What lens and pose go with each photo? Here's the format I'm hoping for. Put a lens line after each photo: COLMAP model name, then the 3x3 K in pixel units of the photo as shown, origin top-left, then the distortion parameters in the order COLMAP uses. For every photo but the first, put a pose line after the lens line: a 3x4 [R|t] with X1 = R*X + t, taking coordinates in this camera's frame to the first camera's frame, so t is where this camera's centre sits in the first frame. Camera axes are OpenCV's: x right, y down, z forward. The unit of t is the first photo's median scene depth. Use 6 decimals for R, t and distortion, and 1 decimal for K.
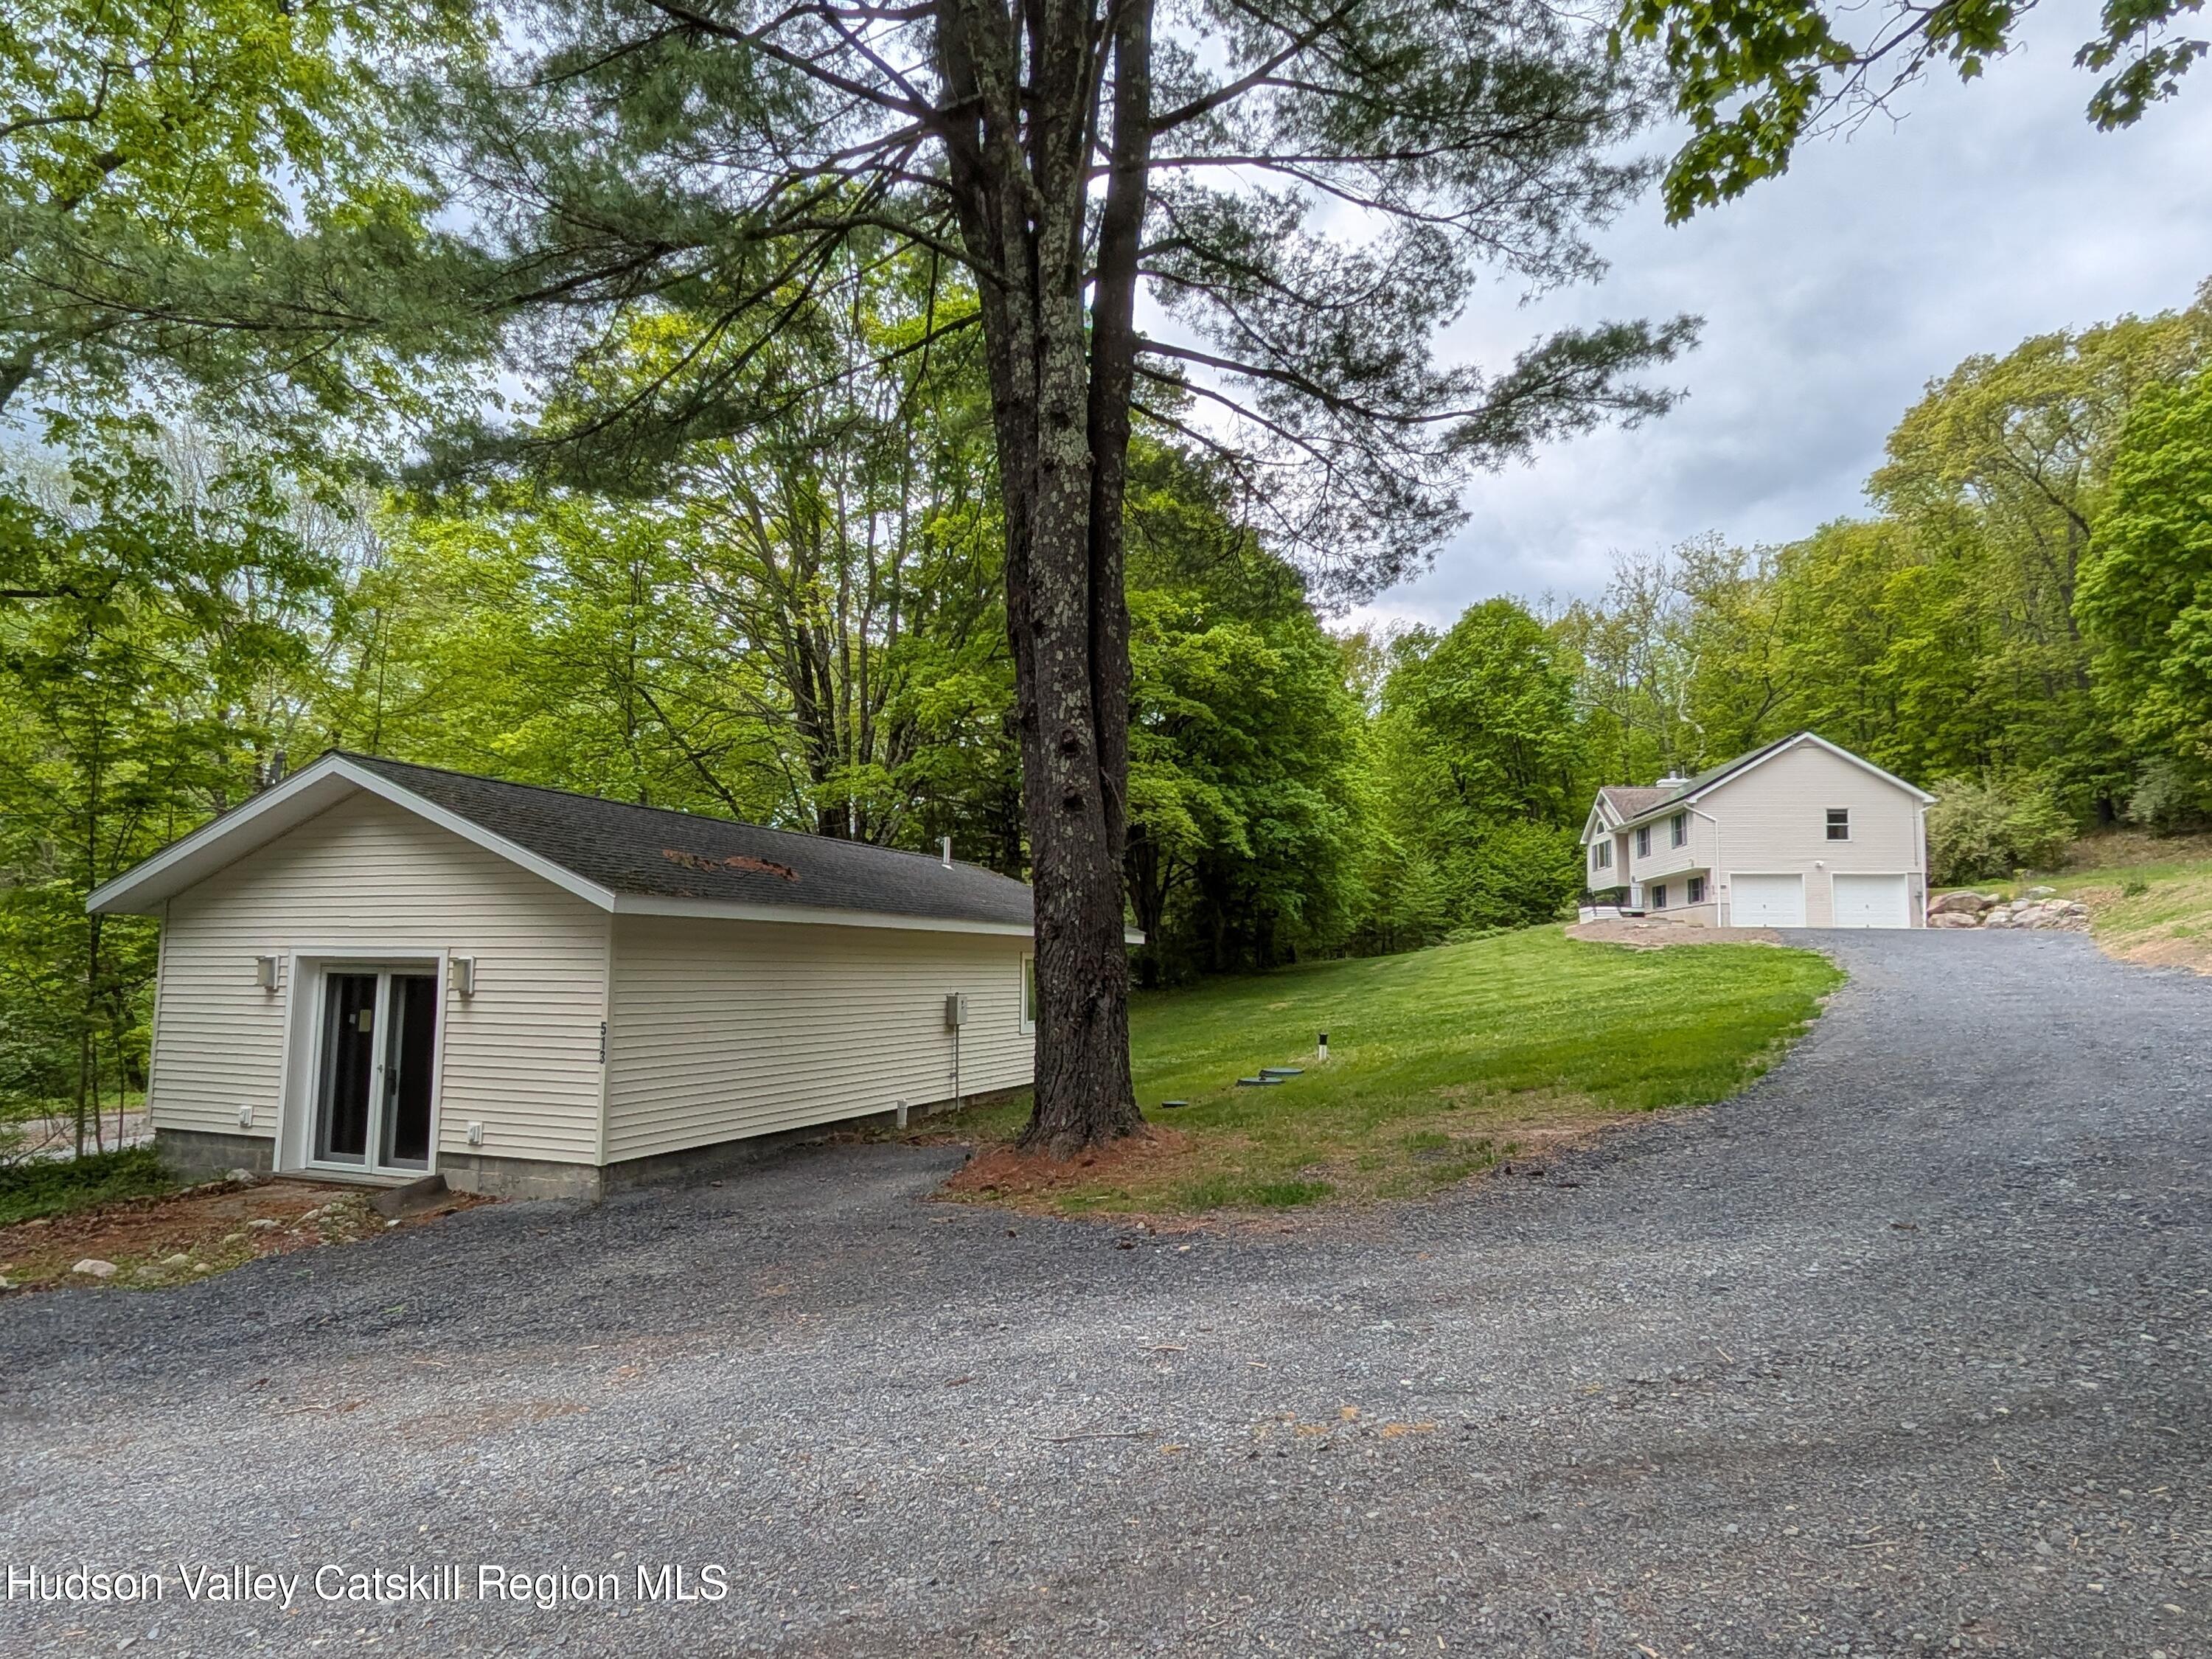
lens RADIAL K [[1278.6, 0, 1104.1], [0, 1278.6, 837.5], [0, 0, 1]] dist [0.030906, 0.000151]
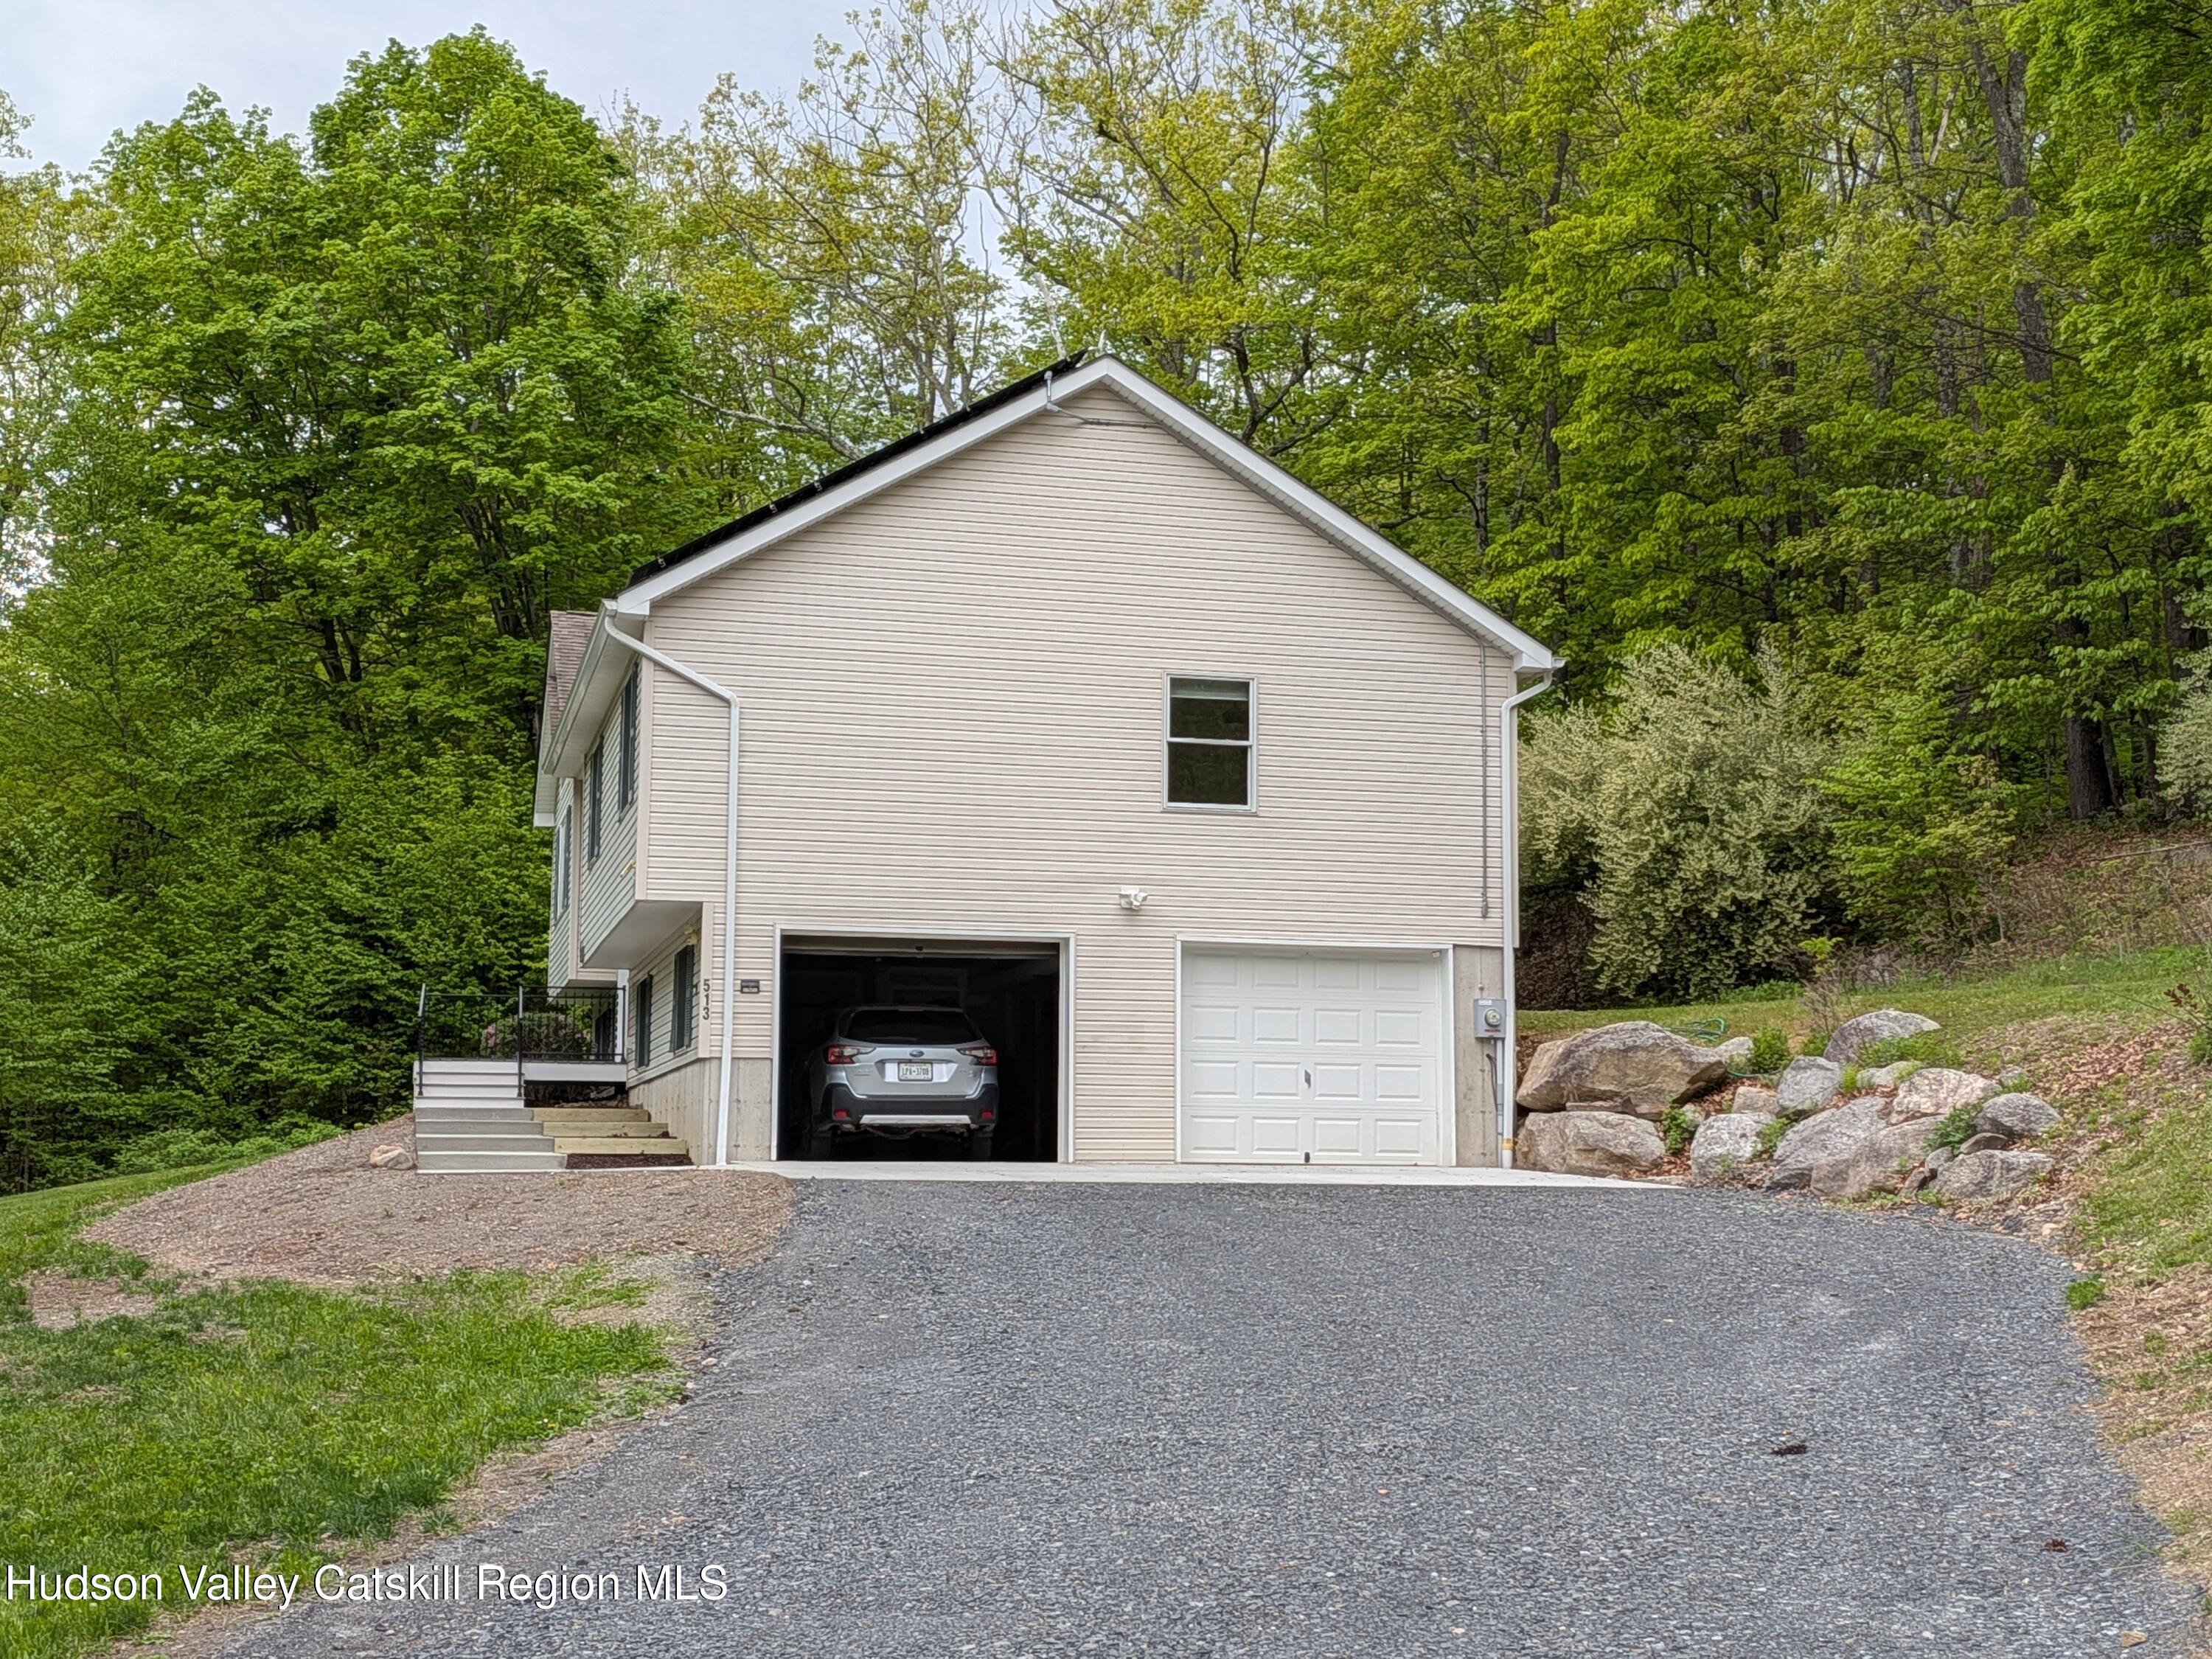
lens RADIAL K [[2765.2, 0, 1106.0], [0, 2765.2, 829.5], [0, 0, 1]] dist [0.150882, -0.321954]
pose [[0.945438, 0.036454, 0.323755, 0.332457], [-0.030763, 0.999269, -0.022678, 0.016522], [-0.324346, 0.011481, 0.945869, 0.445959]]
